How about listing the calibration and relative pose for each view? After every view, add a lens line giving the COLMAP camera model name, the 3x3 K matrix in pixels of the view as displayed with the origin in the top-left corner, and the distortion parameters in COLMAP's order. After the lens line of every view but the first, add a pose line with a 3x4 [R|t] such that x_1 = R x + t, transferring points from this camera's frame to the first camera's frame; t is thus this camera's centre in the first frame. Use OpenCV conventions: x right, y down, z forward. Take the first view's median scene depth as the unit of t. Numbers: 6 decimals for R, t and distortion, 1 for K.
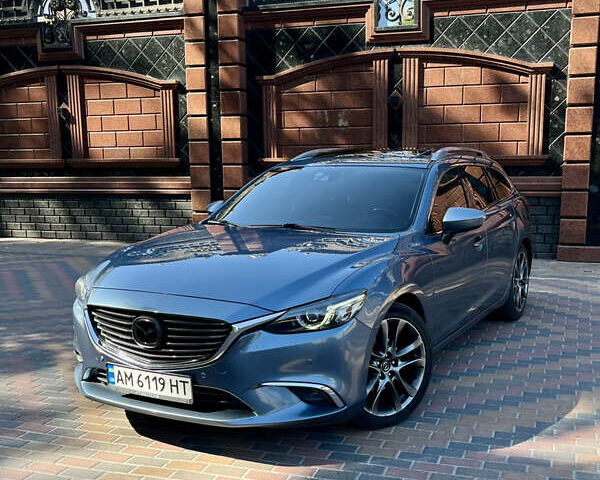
lens RADIAL K [[721.3, 0, 333.5], [0, 721.3, 302.8], [0, 0, 1]] dist [0.021939, 0.000000]
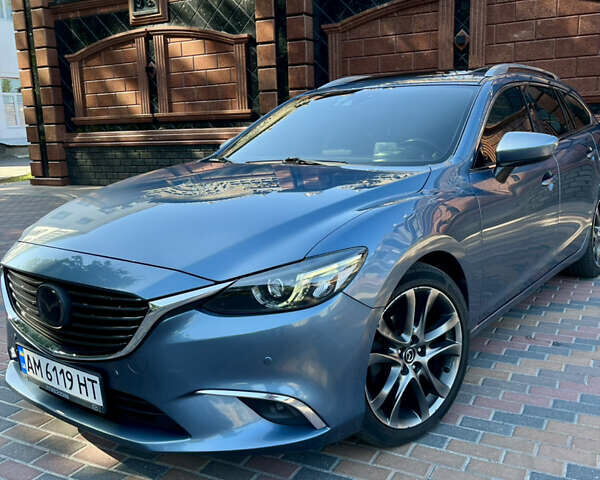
lens RADIAL K [[608.1, 0, 310.9], [0, 608.1, 251.6], [0, 0, 1]] dist [0.020077, 0.000000]
pose [[0.984432, 0.009425, -0.175512, 0.066339], [-0.006647, 0.999843, 0.016411, -0.016528], [0.175640, -0.014989, 0.984340, 0.310828]]
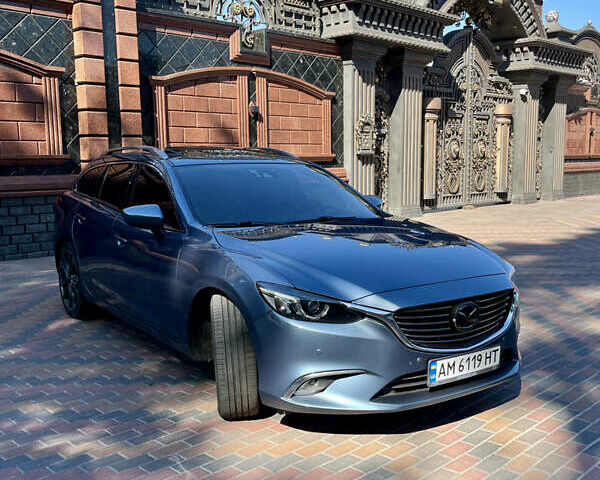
lens RADIAL K [[682.8, 0, 304.5], [0, 682.8, 243.8], [0, 0, 1]] dist [0.075572, 0.000000]
pose [[0.453556, -0.115065, 0.883769, -0.864166], [0.178701, 0.983233, 0.036304, -0.101484], [-0.873128, 0.141464, 0.466513, 0.488080]]
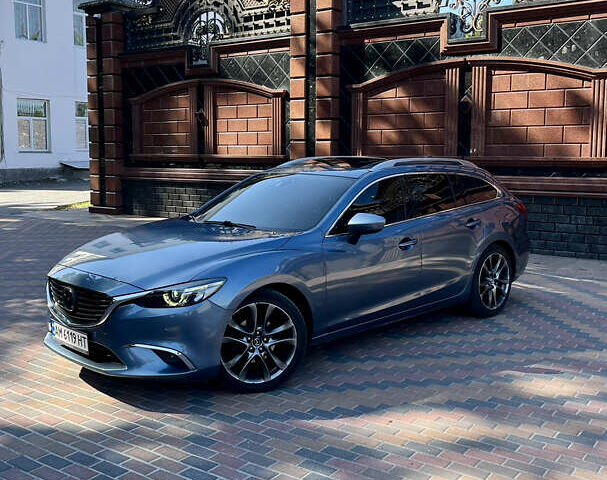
lens RADIAL K [[699.0, 0, 306.1], [0, 699.0, 230.6], [0, 0, 1]] dist [0.027177, 0.000000]
pose [[0.949455, 0.044340, -0.310755, 0.390515], [-0.067761, 0.995584, -0.064976, -0.021758], [0.306502, 0.082749, 0.948266, -0.088201]]
